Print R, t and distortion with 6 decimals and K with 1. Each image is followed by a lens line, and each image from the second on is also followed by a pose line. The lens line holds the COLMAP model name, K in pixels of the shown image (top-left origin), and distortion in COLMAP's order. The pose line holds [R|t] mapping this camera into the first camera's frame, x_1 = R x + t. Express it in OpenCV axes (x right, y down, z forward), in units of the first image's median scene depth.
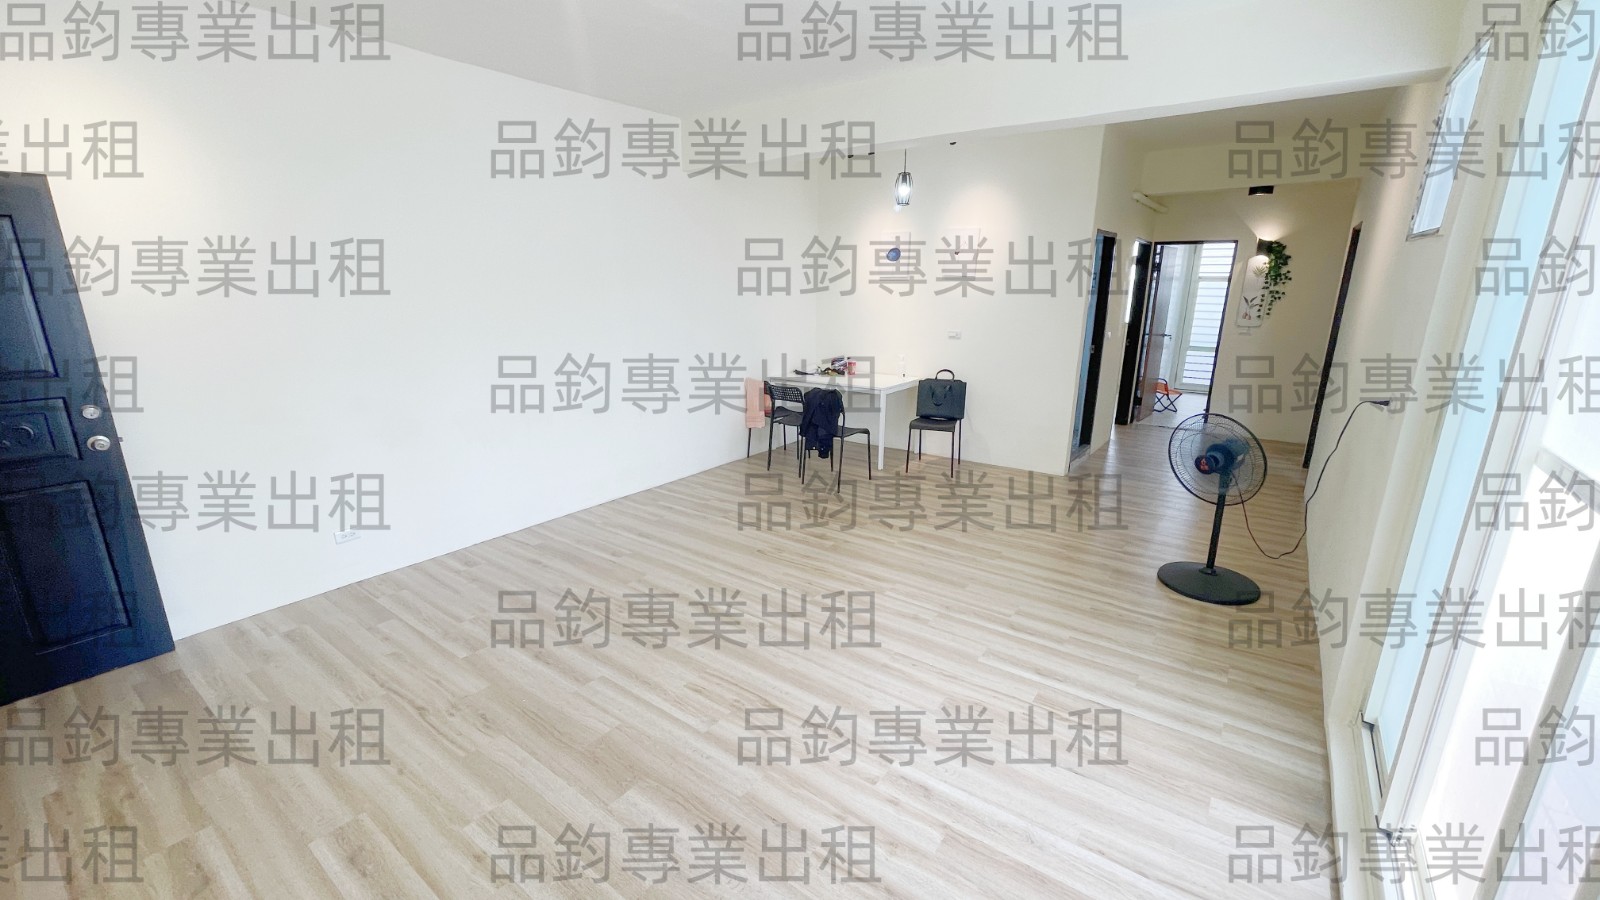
lens RADIAL K [[643.0, 0, 798.4], [0, 643.0, 450.3], [0, 0, 1]] dist [0.000154, 0.000169]
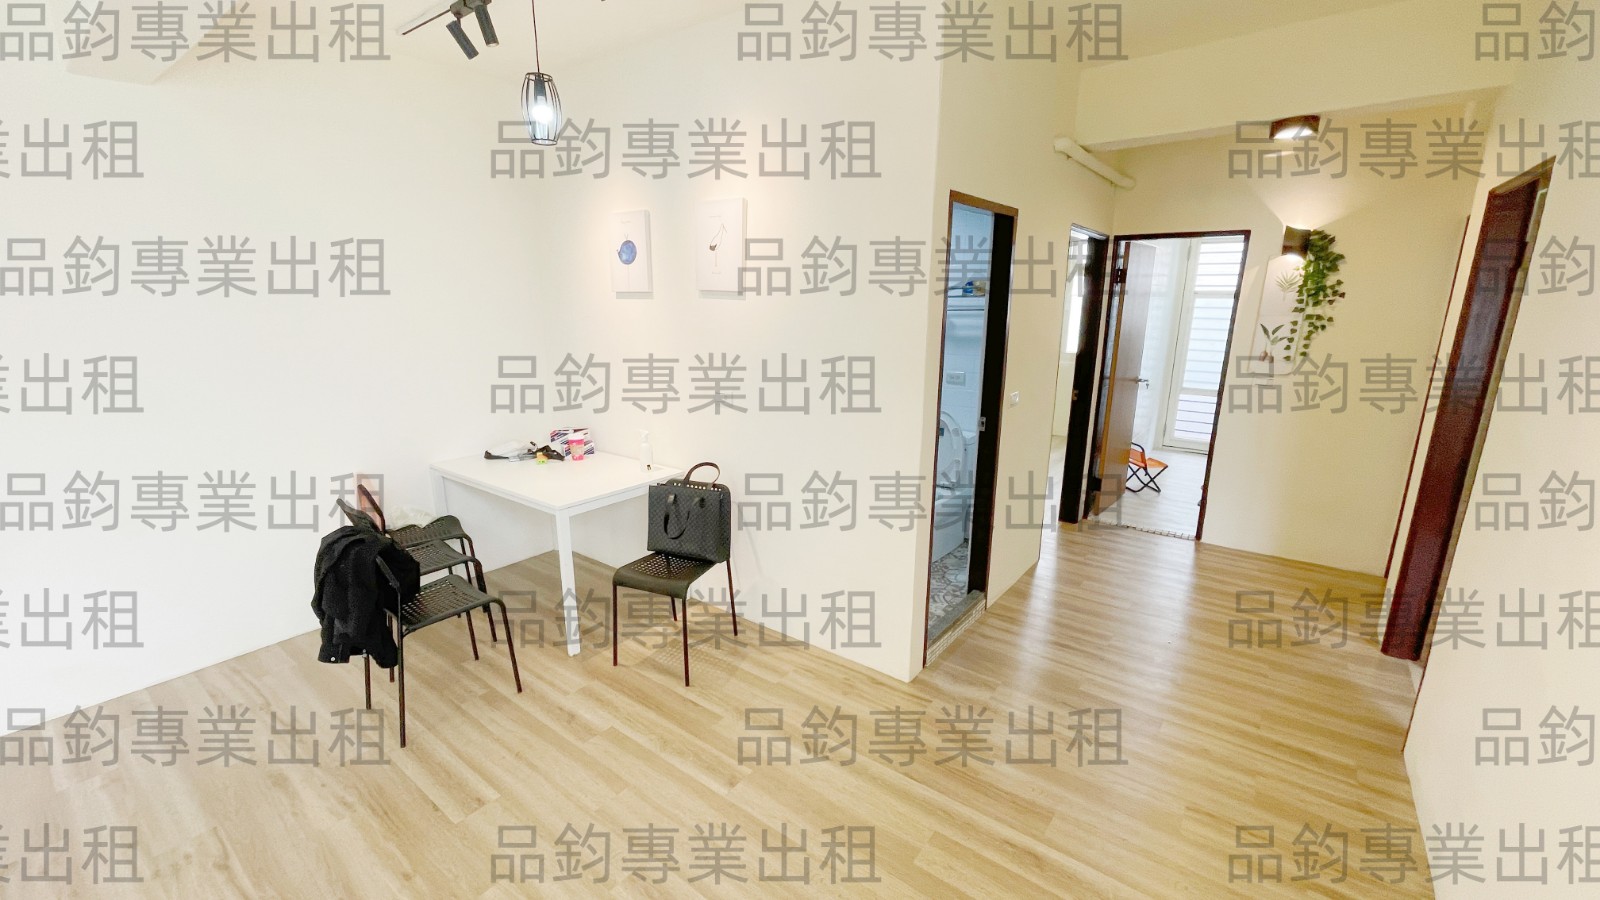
lens RADIAL K [[643.0, 0, 795.8], [0, 643.0, 448.8], [0, 0, 1]] dist [0.000154, 0.000169]
pose [[0.999917, 0.001104, -0.012812, 0.259103], [-0.001408, 0.999716, -0.023781, -0.105017], [0.012782, 0.023797, 0.999635, 0.386716]]
